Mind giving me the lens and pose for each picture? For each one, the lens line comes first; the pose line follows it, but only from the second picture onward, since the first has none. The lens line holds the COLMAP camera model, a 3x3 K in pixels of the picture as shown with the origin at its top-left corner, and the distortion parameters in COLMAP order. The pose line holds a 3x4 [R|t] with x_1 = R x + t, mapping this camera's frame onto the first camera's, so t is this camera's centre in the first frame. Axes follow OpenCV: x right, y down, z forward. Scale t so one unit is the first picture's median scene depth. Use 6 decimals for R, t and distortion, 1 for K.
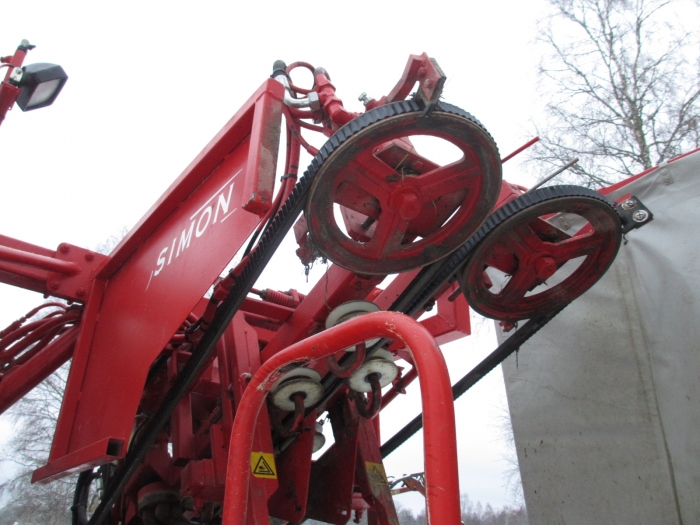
lens RADIAL K [[581.1, 0, 349.1], [0, 581.1, 262.7], [0, 0, 1]] dist [-0.007529, -0.001056]
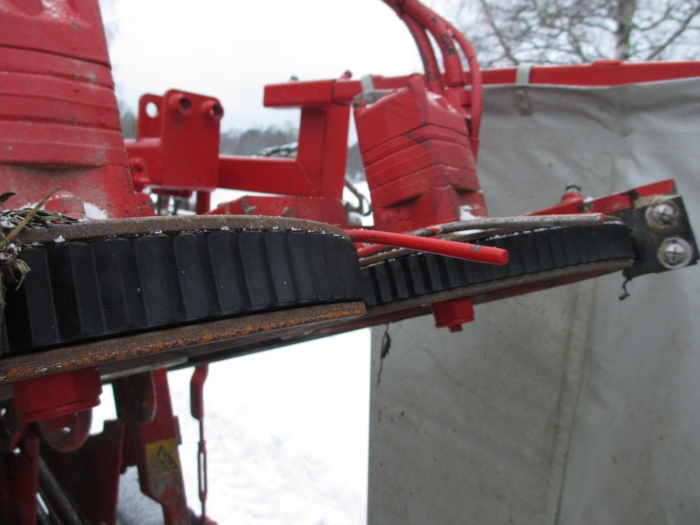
lens RADIAL K [[581.1, 0, 351.2], [0, 581.1, 262.2], [0, 0, 1]] dist [-0.007529, -0.001056]
pose [[0.984380, 0.039832, 0.171489, 0.151175], [-0.133603, 0.803366, 0.580305, -0.280871], [-0.114654, -0.594152, 0.796139, 0.597368]]
